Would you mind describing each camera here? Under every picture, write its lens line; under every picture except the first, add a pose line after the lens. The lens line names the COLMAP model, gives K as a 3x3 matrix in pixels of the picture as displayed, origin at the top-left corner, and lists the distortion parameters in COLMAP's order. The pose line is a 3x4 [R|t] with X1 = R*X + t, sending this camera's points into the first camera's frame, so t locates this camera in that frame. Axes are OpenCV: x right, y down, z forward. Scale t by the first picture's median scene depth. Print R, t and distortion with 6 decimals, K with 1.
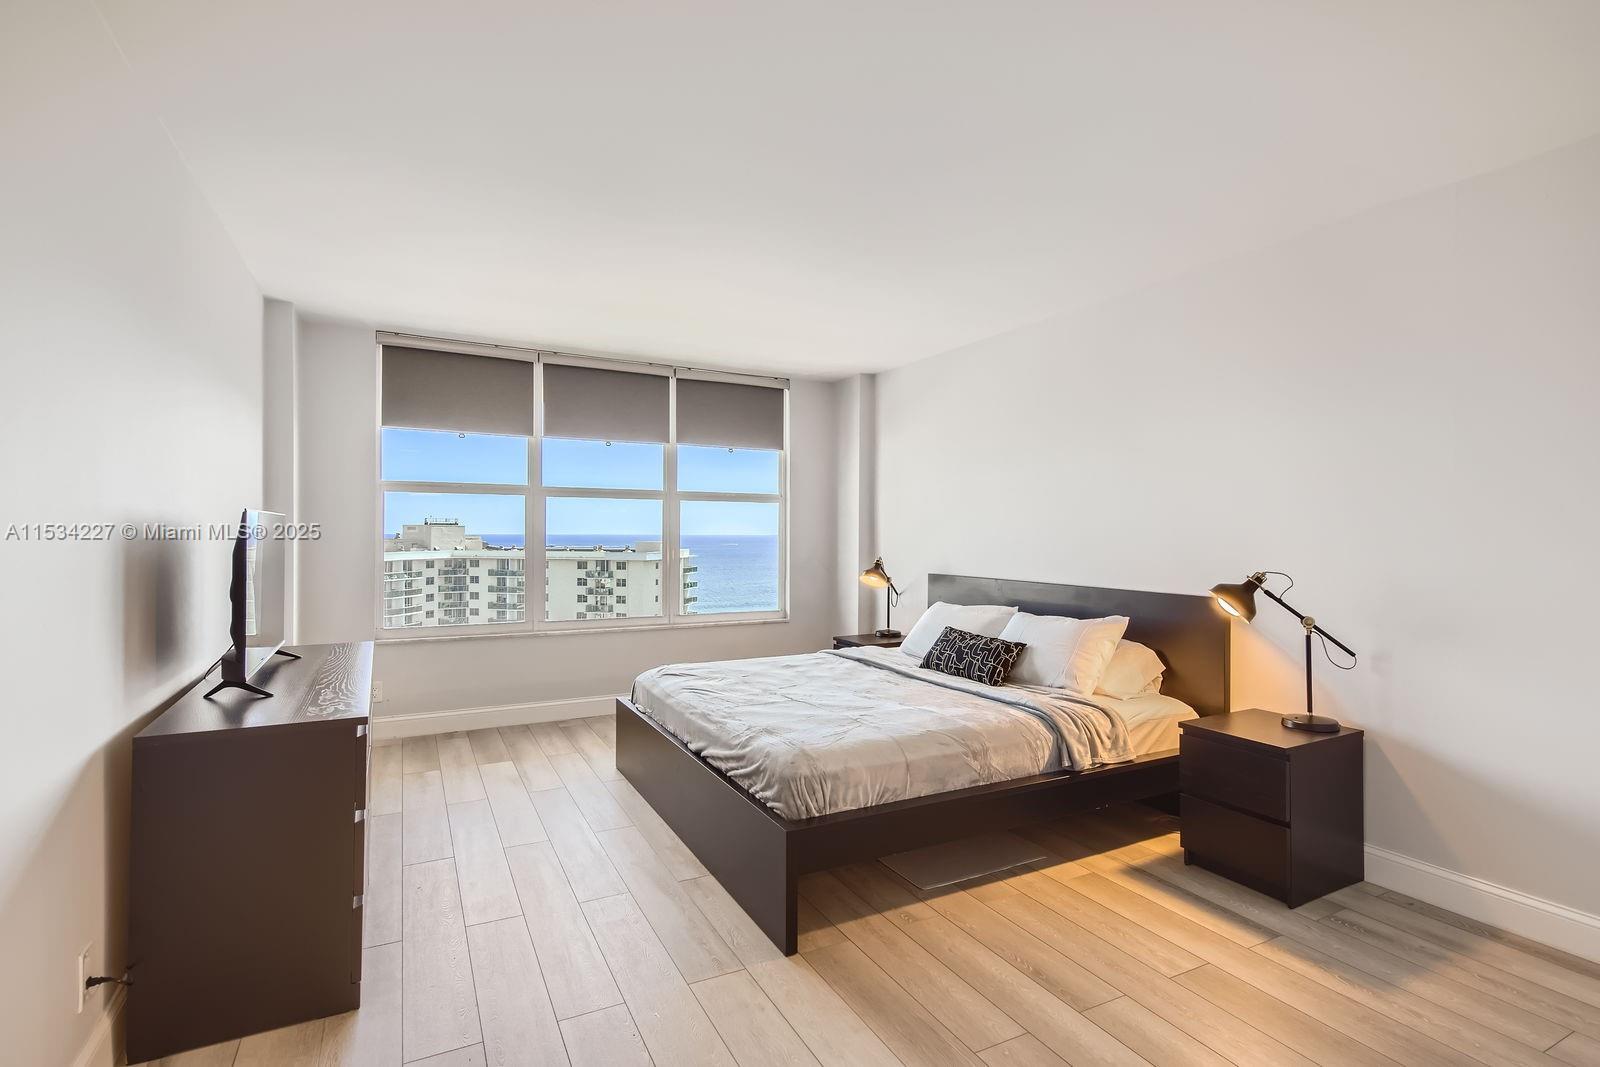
lens RADIAL K [[758.6, 0, 800.0], [0, 758.6, 533.5], [0, 0, 1]] dist [0.002971, -0.000250]
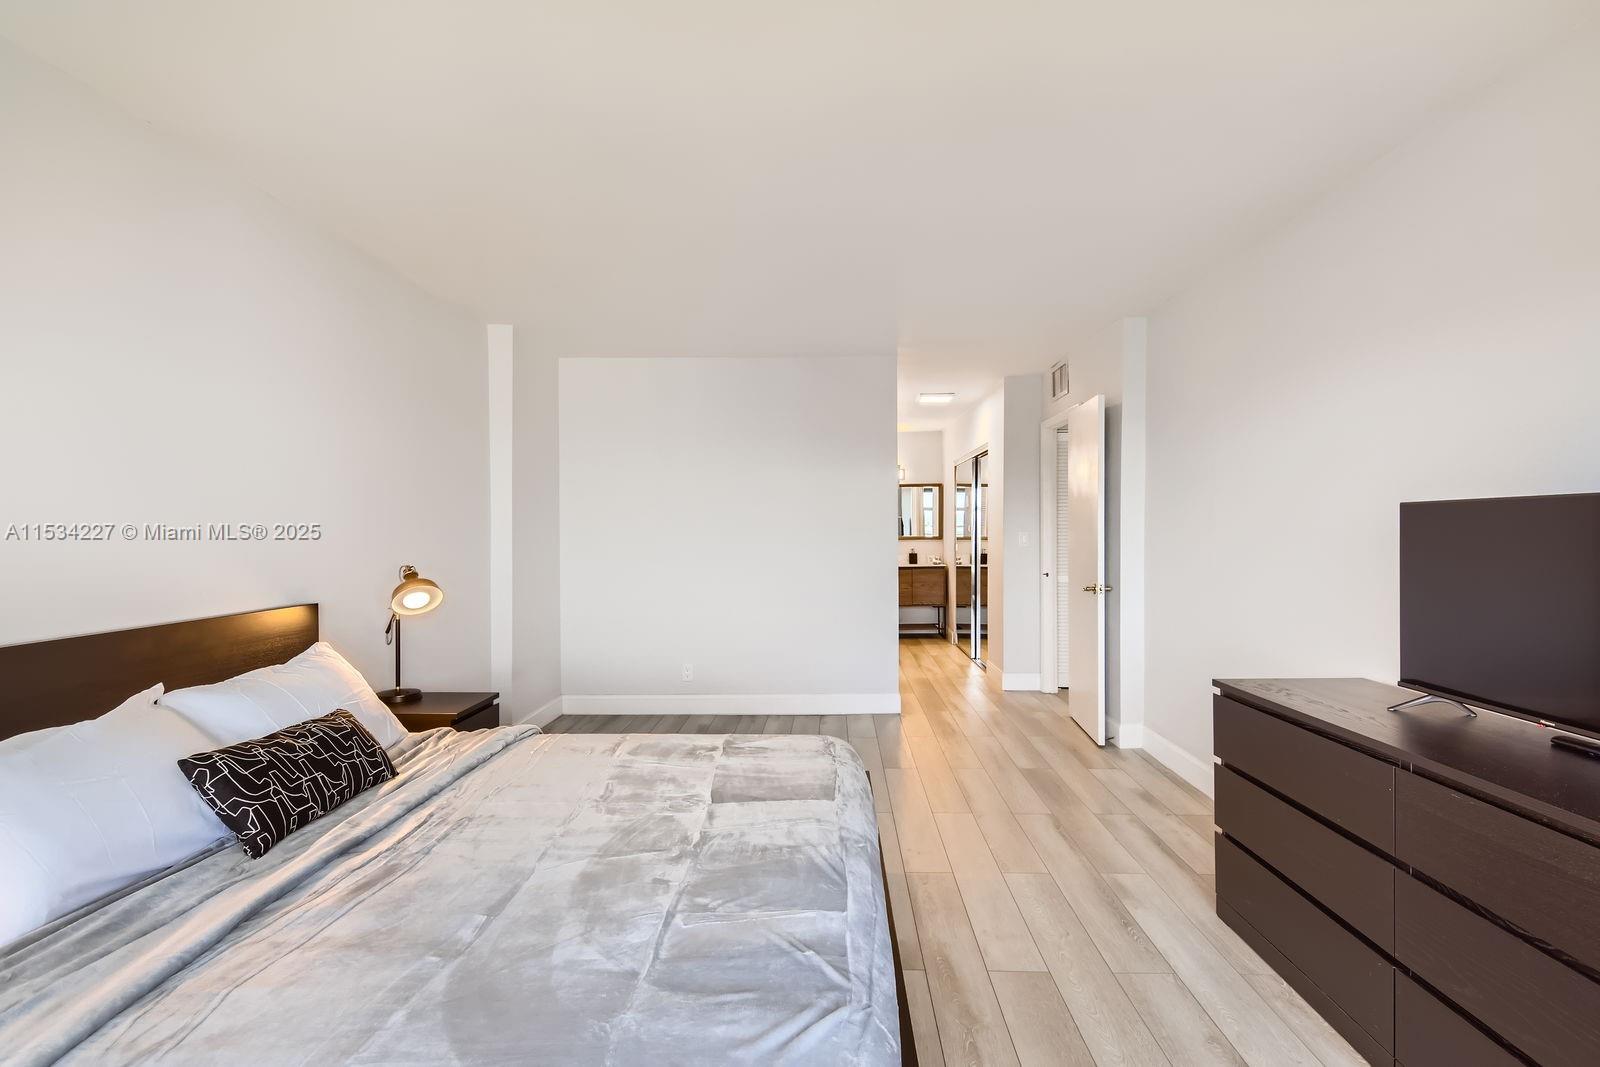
lens RADIAL K [[758.6, 0, 800.0], [0, 758.6, 533.5], [0, 0, 1]] dist [0.002971, -0.000250]
pose [[-0.877271, -0.003794, 0.479981, -0.225649], [-0.004128, 0.999991, 0.000359, 0.003791], [-0.479978, -0.001667, -0.877279, 0.968022]]
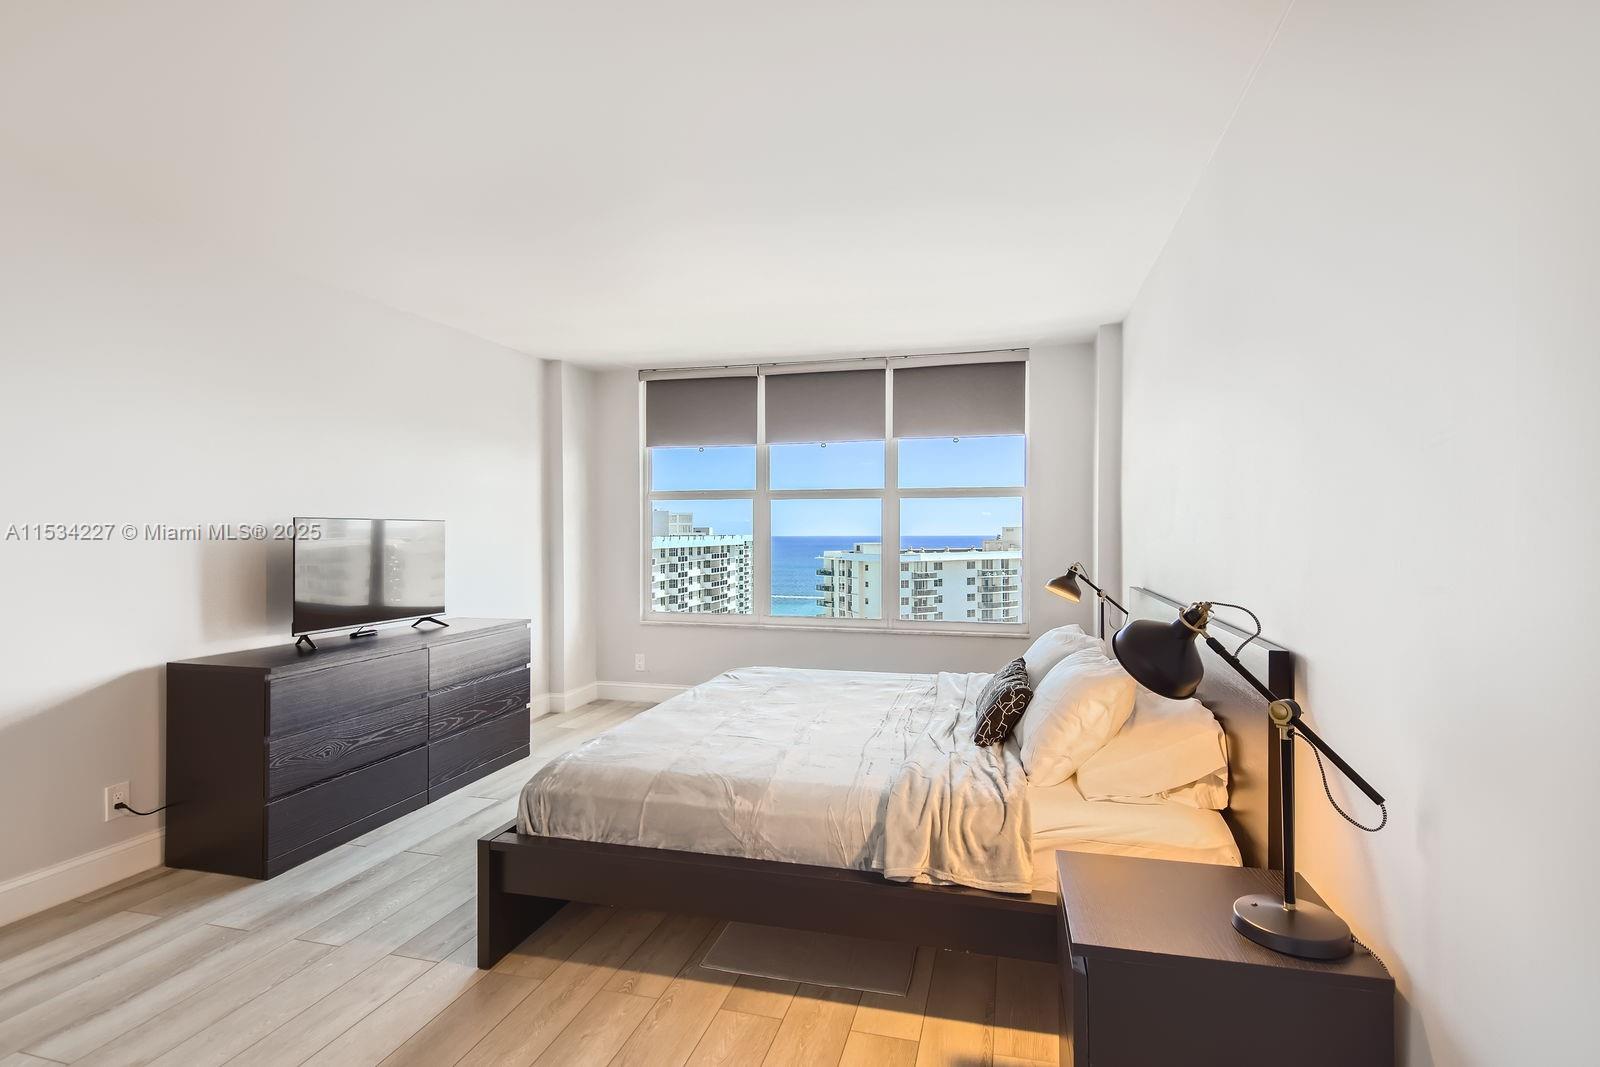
lens RADIAL K [[758.6, 0, 800.0], [0, 758.6, 533.5], [0, 0, 1]] dist [0.002971, -0.000250]
pose [[0.744828, -0.007807, -0.667211, 0.433525], [0.007851, 0.999965, -0.002936, 0.002172], [0.667210, -0.003052, 0.744863, 0.251627]]
